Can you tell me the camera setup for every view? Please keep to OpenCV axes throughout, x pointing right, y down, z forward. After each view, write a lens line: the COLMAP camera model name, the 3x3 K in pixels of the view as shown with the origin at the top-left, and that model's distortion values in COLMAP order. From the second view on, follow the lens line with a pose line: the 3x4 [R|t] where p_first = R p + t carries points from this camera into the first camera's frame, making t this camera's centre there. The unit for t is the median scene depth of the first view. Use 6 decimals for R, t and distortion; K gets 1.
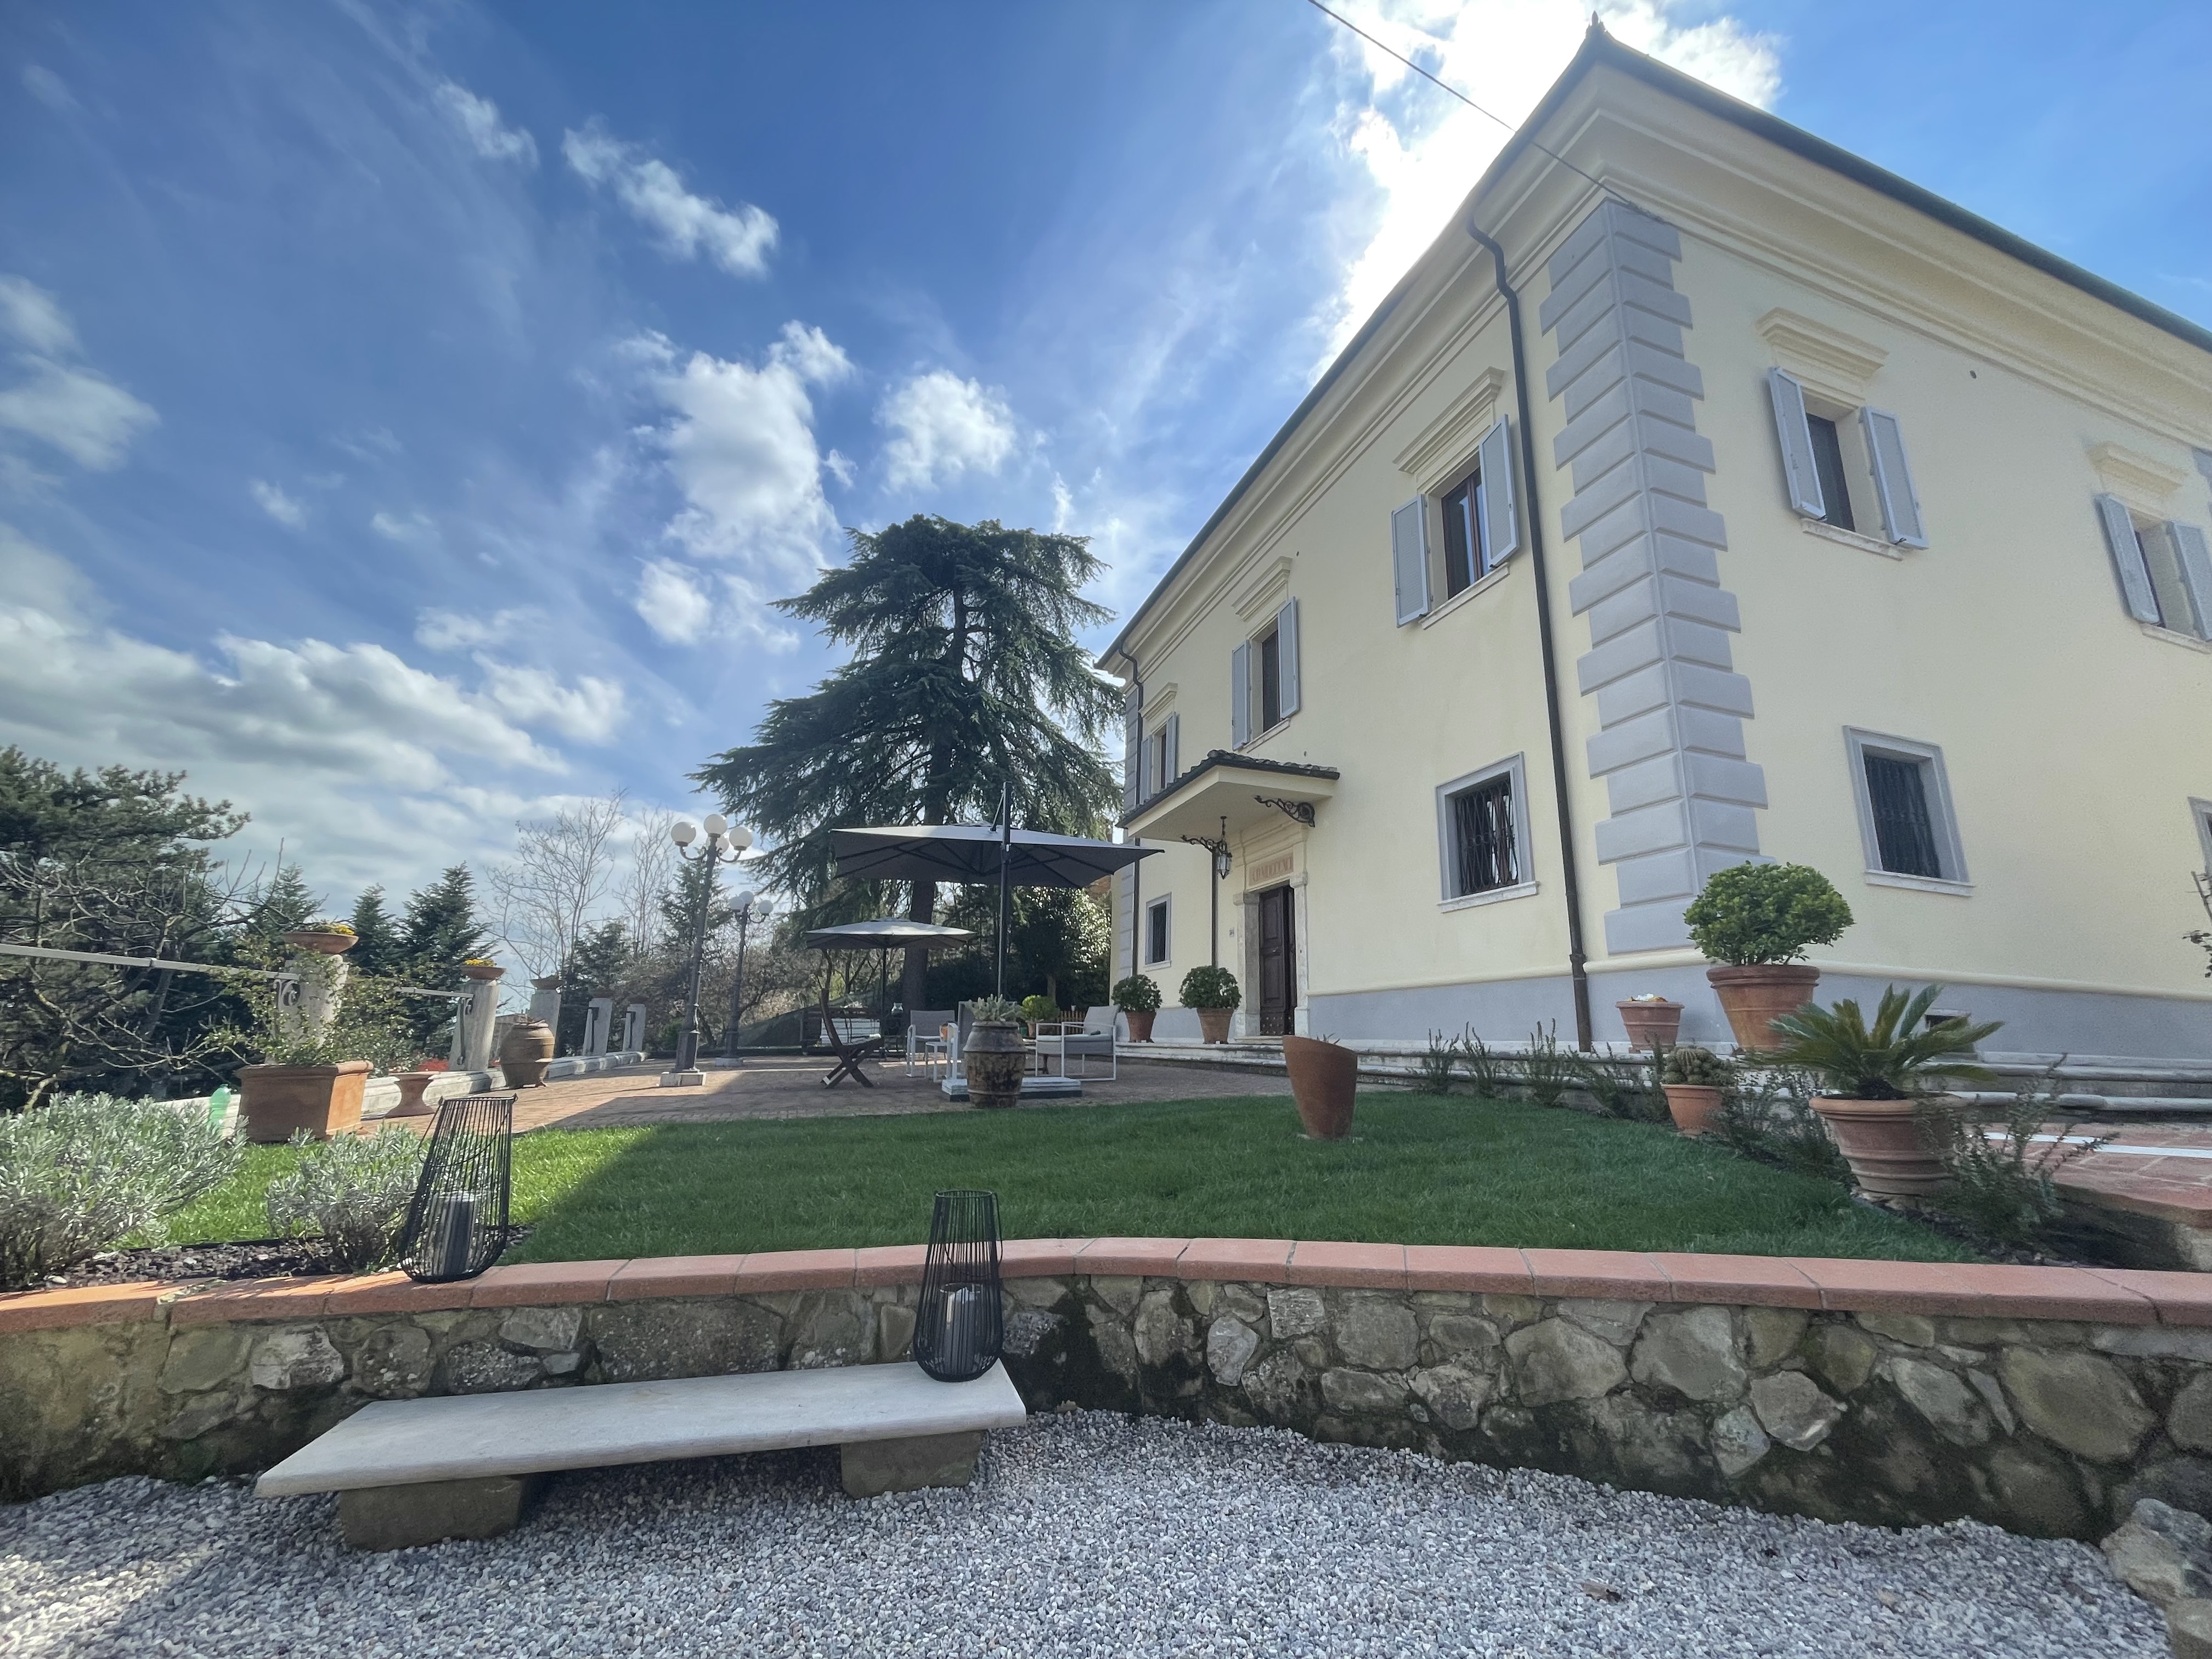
lens RADIAL K [[894.4, 0, 1108.6], [0, 894.4, 827.7], [0, 0, 1]] dist [-0.002946, -0.000461]
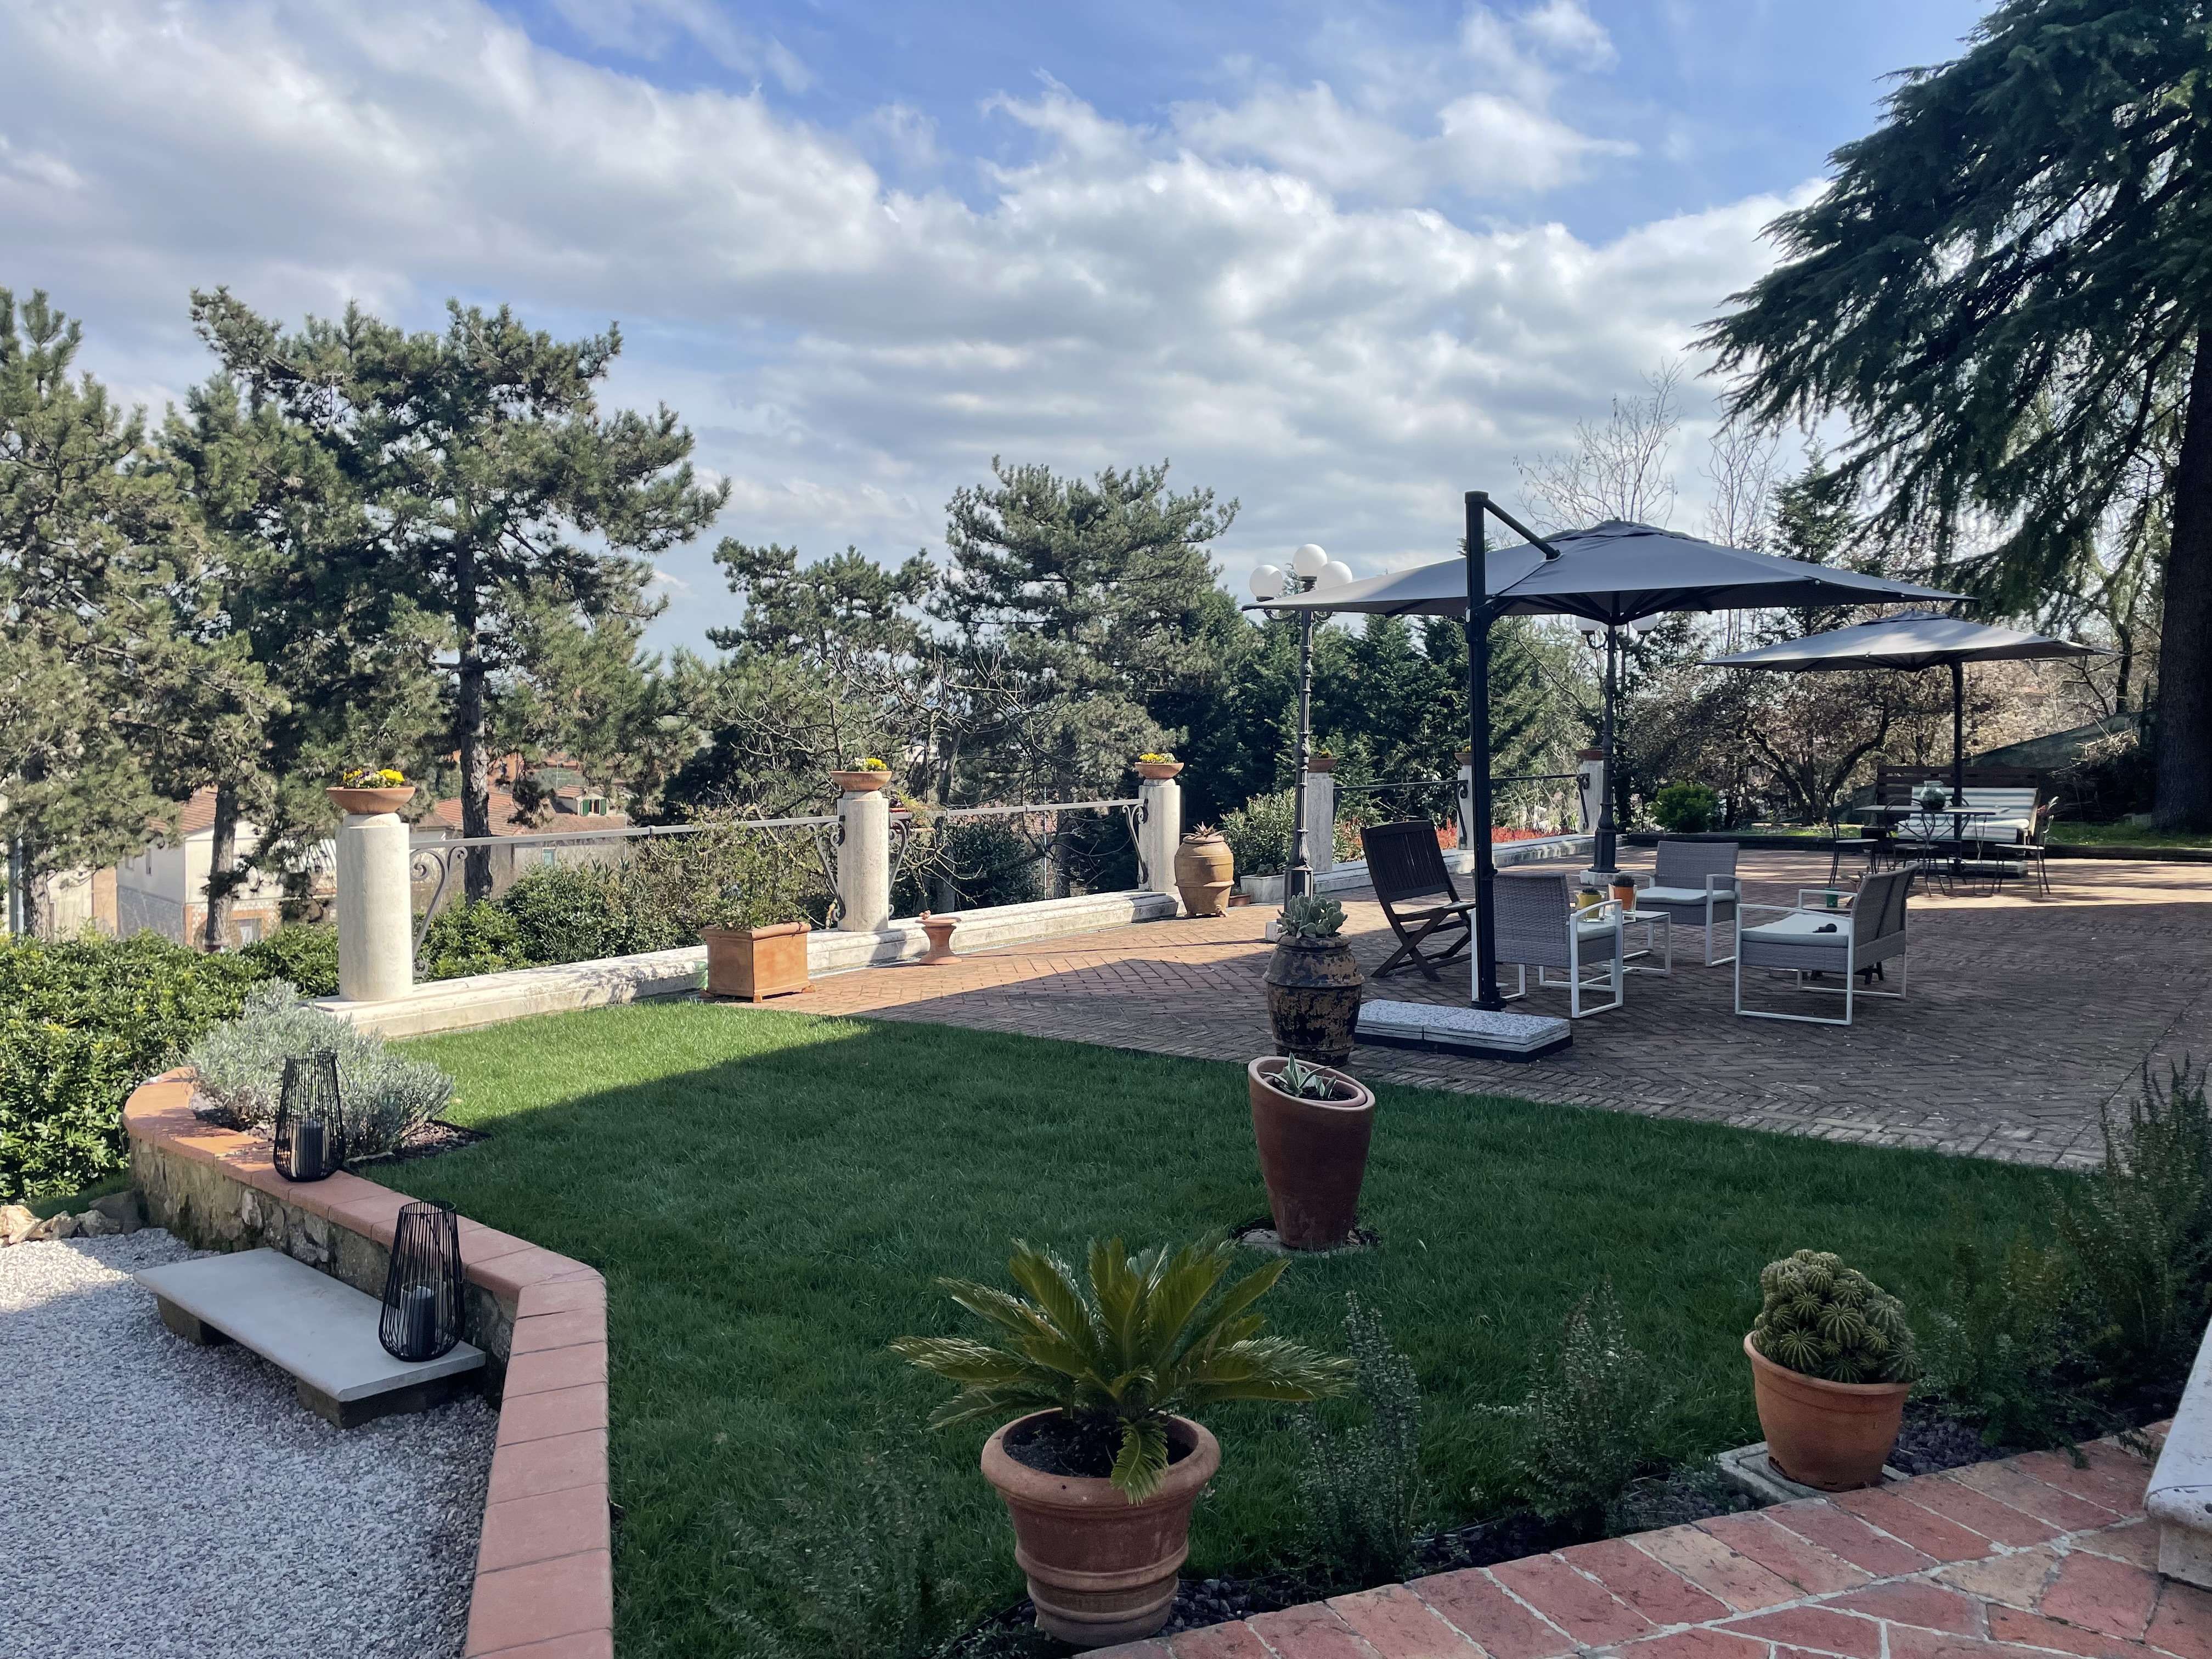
lens RADIAL K [[1671.2, 0, 1092.6], [0, 1671.2, 822.5], [0, 0, 1]] dist [0.098815, -0.130083]
pose [[0.549184, 0.044946, -0.834492, 0.749436], [0.187765, 0.966386, 0.175618, -0.094081], [0.814335, -0.253135, 0.522284, 0.266348]]
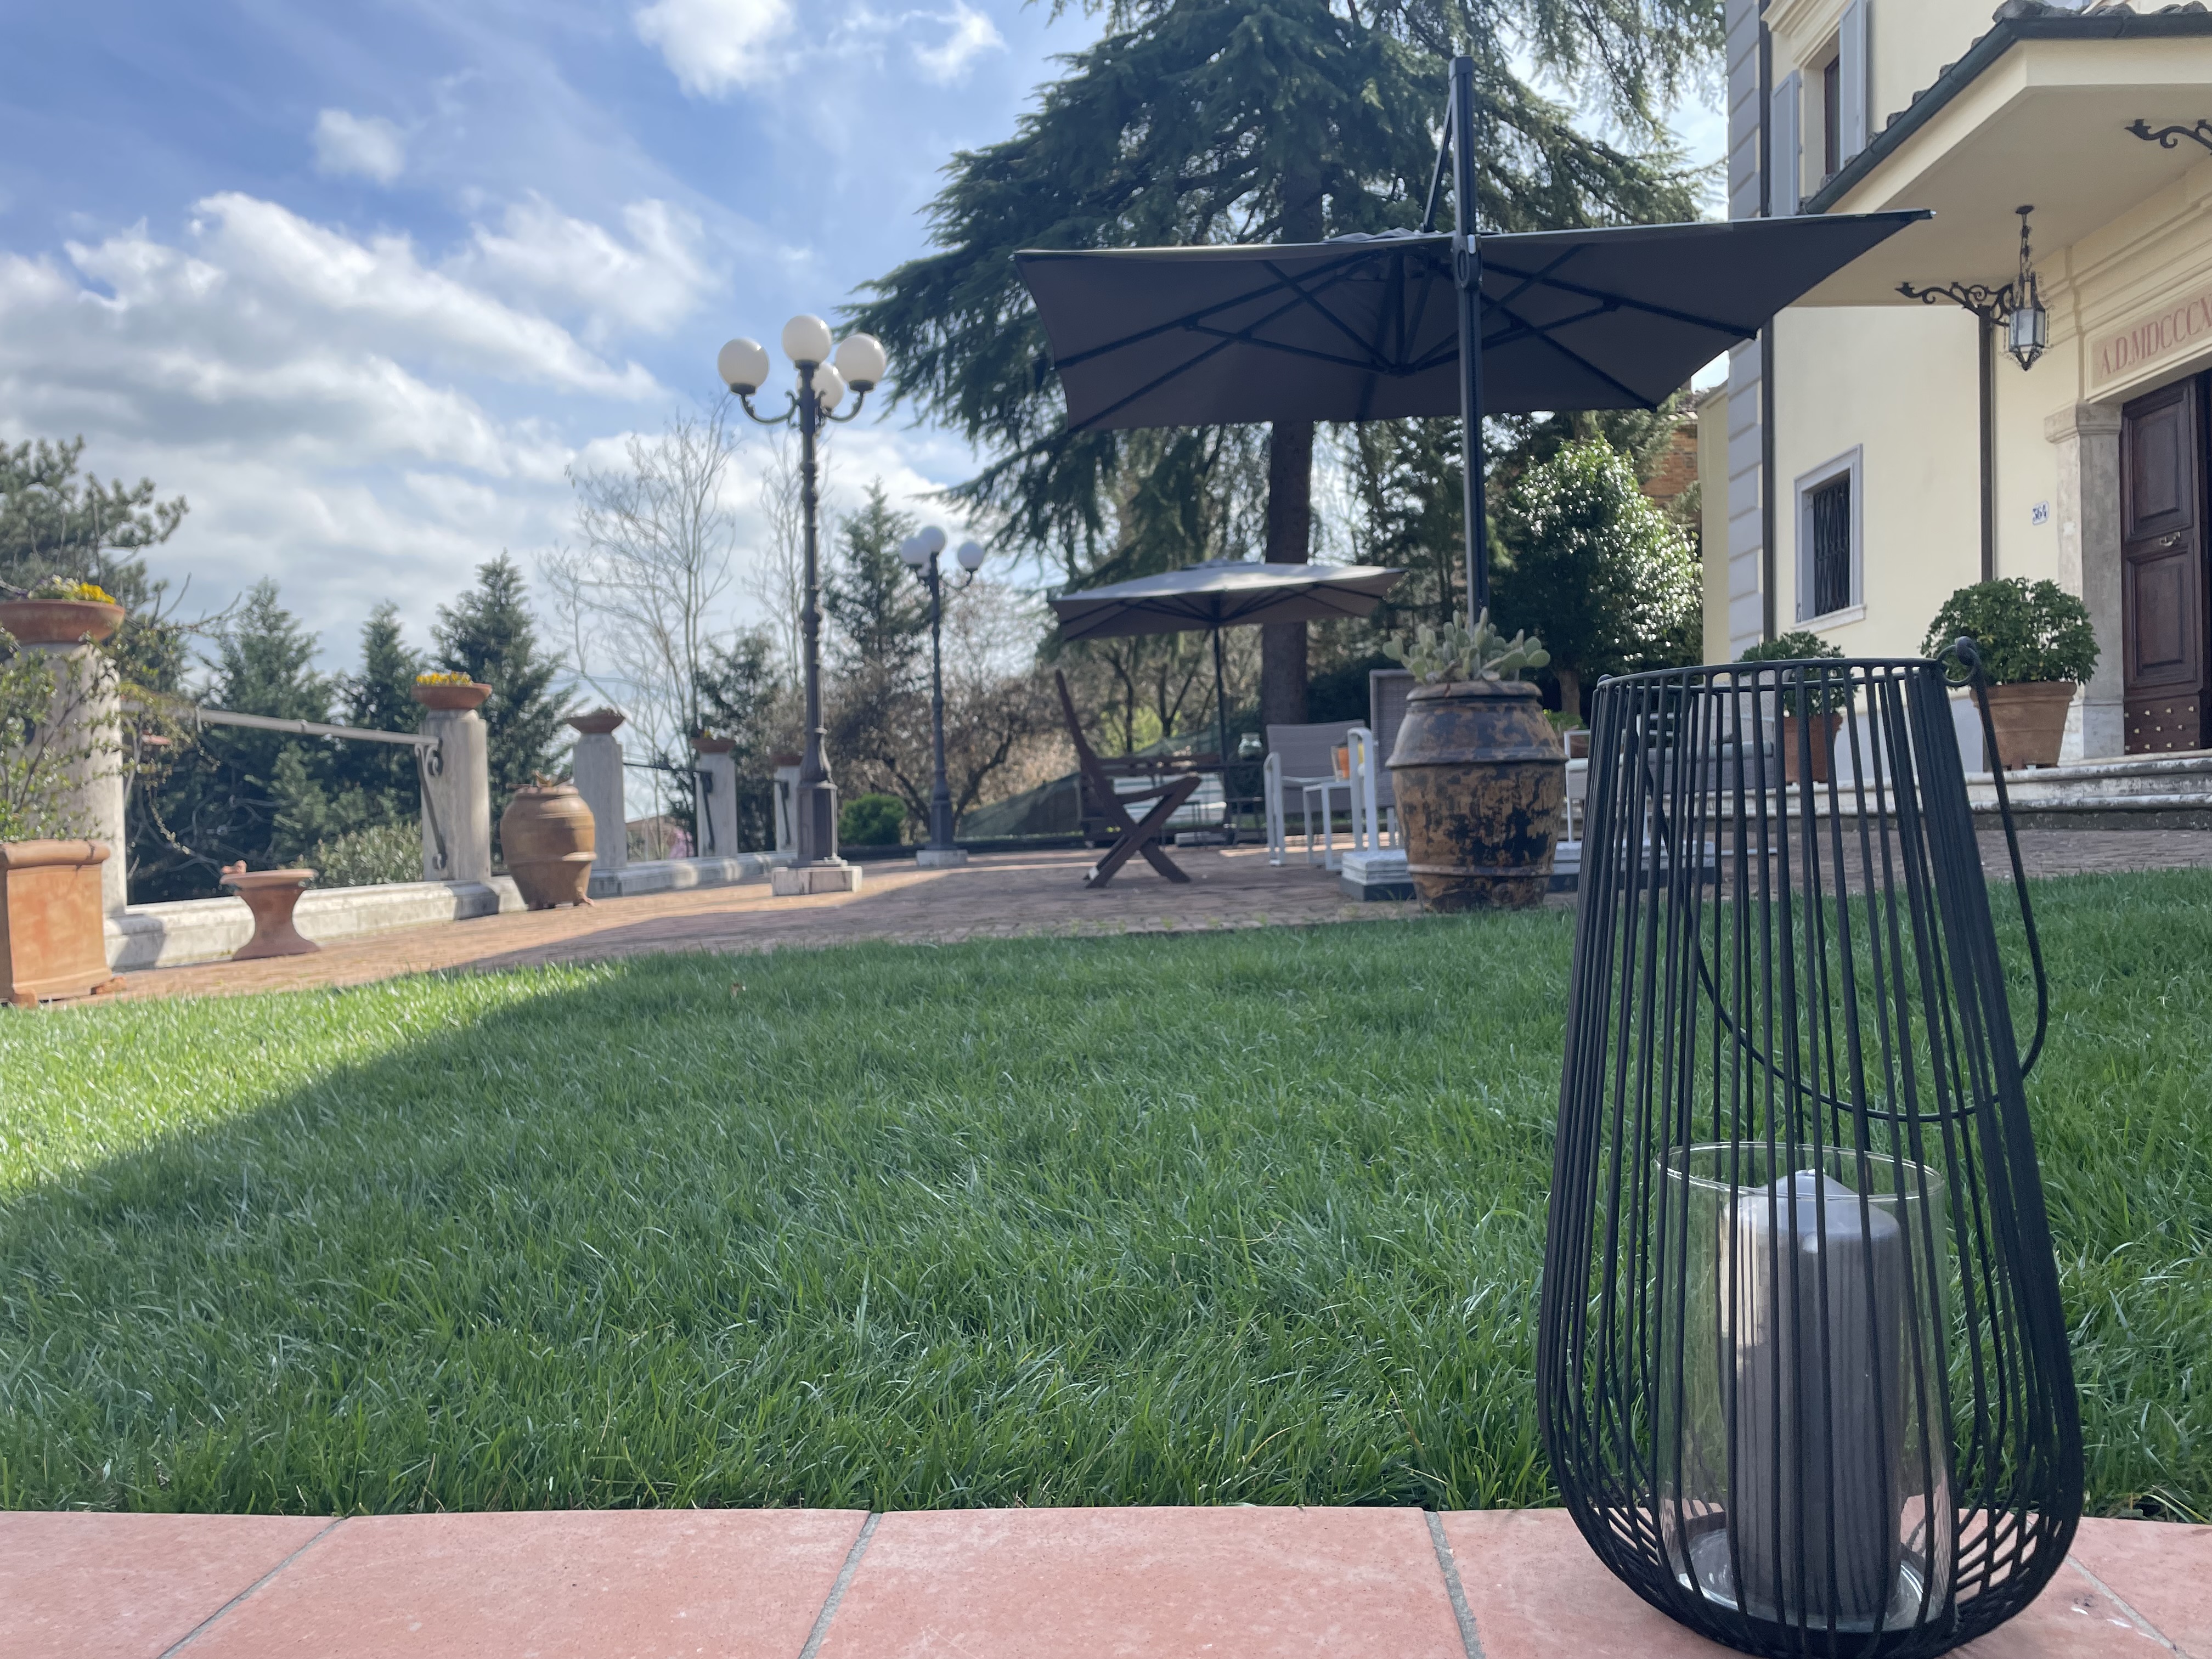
lens RADIAL K [[1671.2, 0, 1092.6], [0, 1671.2, 822.5], [0, 0, 1]] dist [0.098815, -0.130083]
pose [[0.943853, -0.039761, -0.327965, -0.048027], [0.113180, 0.971573, 0.207934, 0.107766], [0.310374, -0.233378, 0.921522, 0.297448]]
